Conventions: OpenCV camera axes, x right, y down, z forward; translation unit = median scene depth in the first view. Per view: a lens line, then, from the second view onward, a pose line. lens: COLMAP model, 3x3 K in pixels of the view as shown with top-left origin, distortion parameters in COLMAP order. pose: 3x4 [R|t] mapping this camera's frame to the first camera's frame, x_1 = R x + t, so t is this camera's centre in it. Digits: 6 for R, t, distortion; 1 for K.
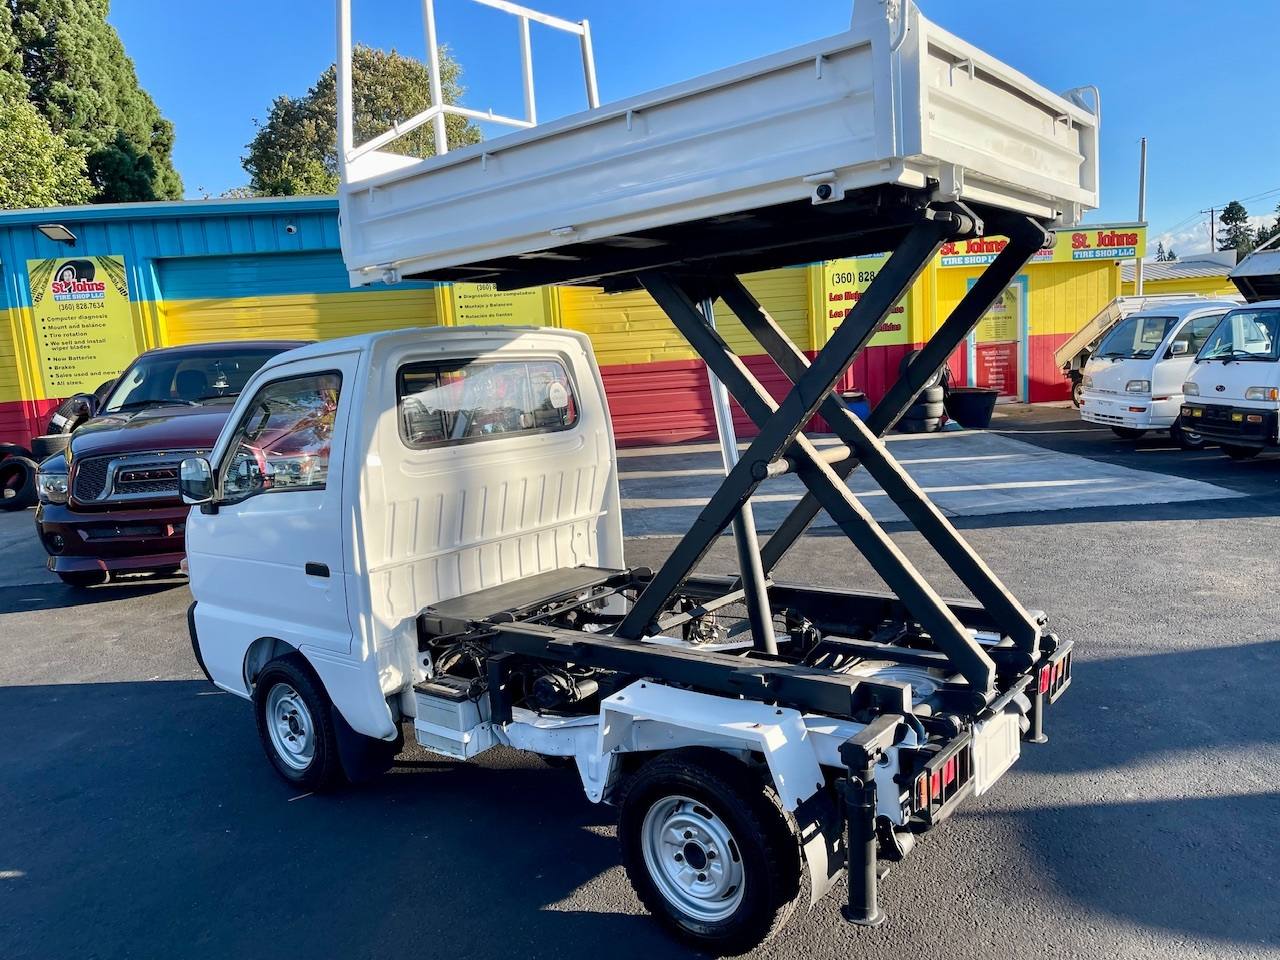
lens RADIAL K [[974.4, 0, 647.3], [0, 974.4, 493.5], [0, 0, 1]] dist [0.075575, -0.100788]
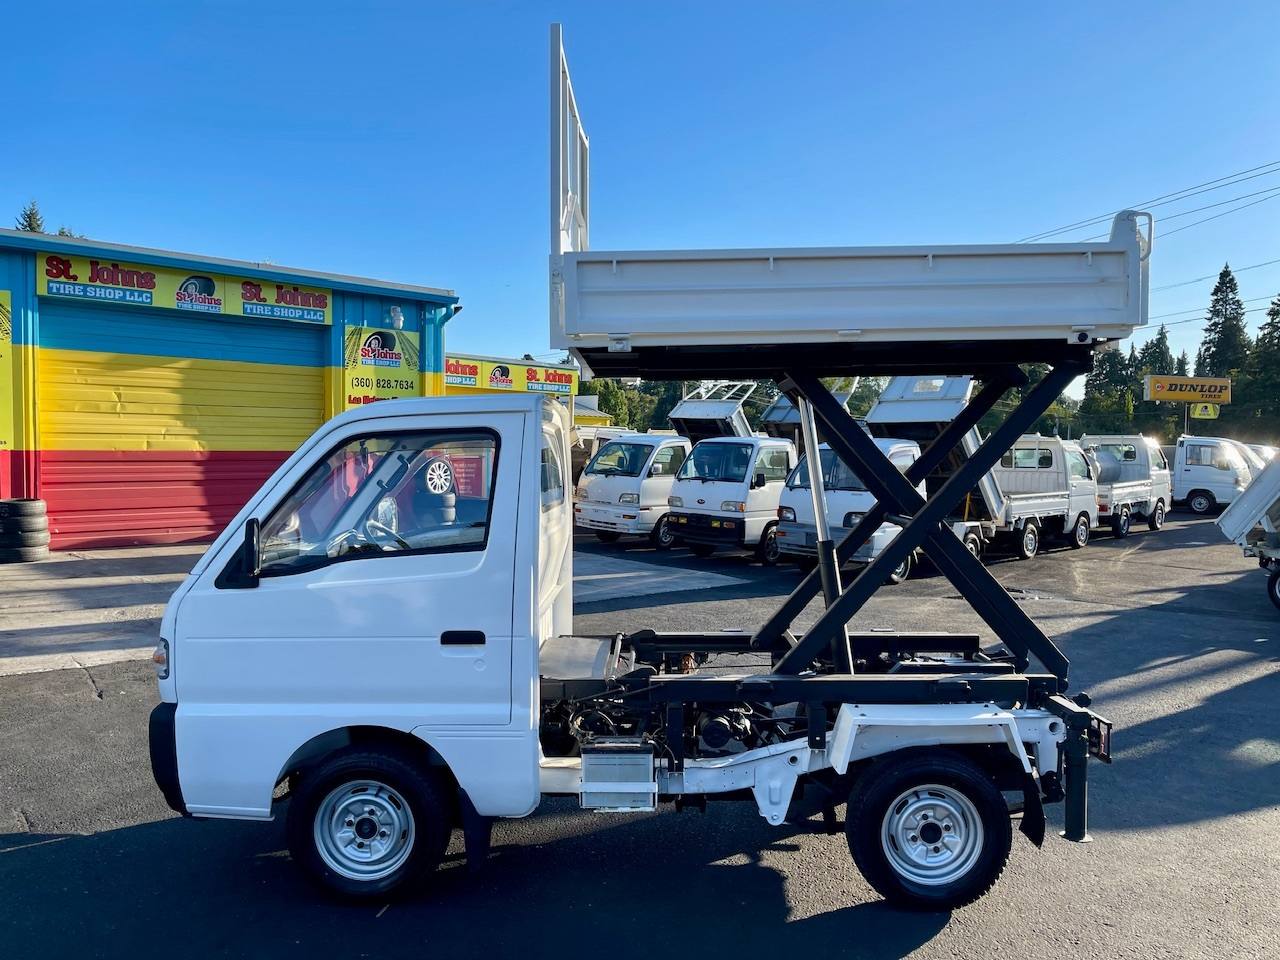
lens RADIAL K [[974.4, 0, 651.3], [0, 974.4, 491.2], [0, 0, 1]] dist [0.075575, -0.100788]
pose [[0.784122, 0.042109, 0.619176, -0.208827], [0.031712, 0.993674, -0.107737, 0.012146], [-0.619796, 0.104114, 0.777826, 0.040562]]
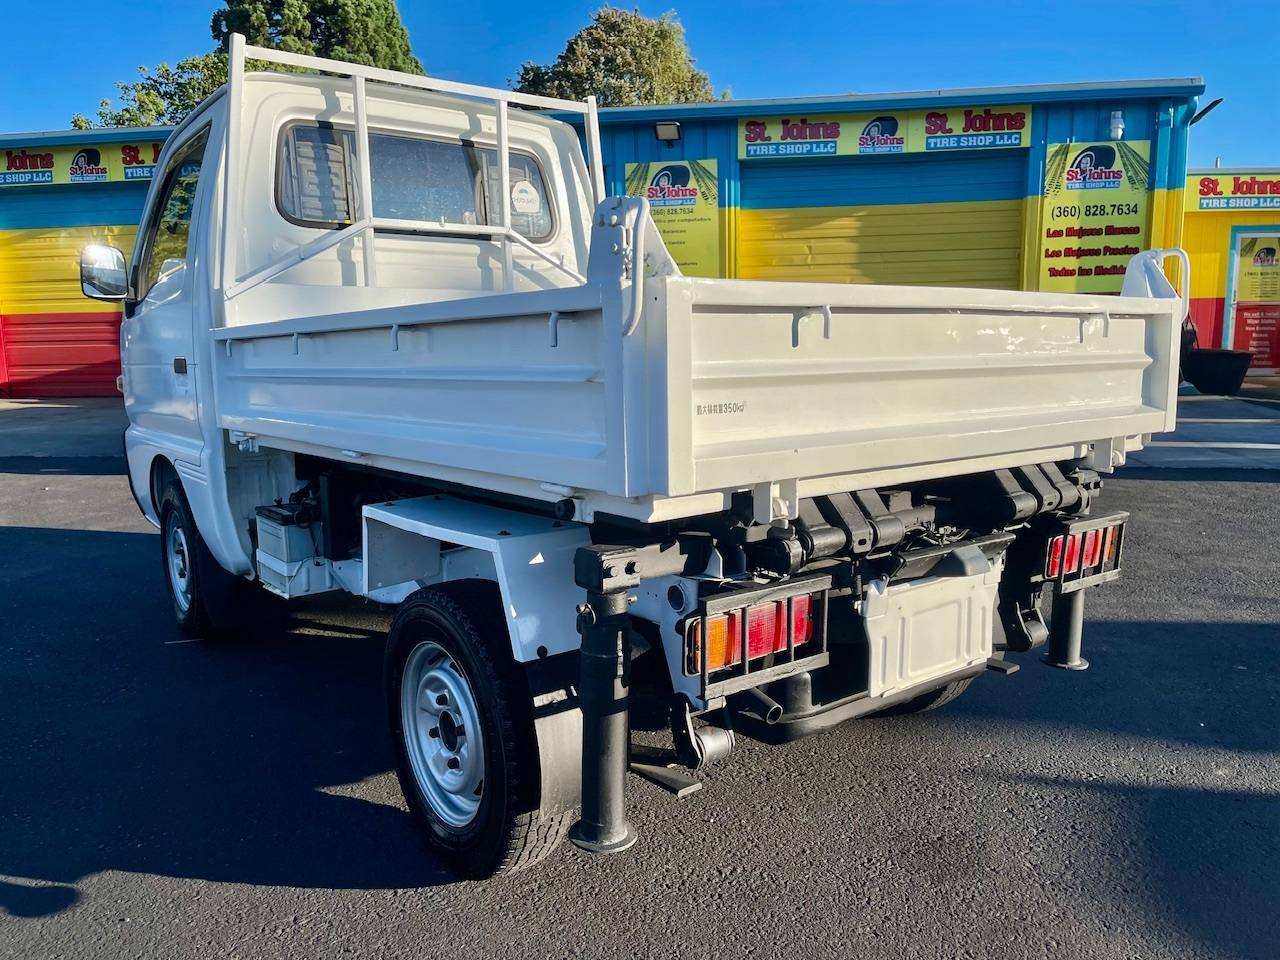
lens RADIAL K [[974.4, 0, 650.8], [0, 974.4, 487.4], [0, 0, 1]] dist [0.075575, -0.100788]
pose [[0.970825, 0.083584, -0.224749, 0.066562], [-0.080200, 0.996486, 0.024160, 0.034756], [0.225979, -0.005430, 0.974117, 0.074015]]
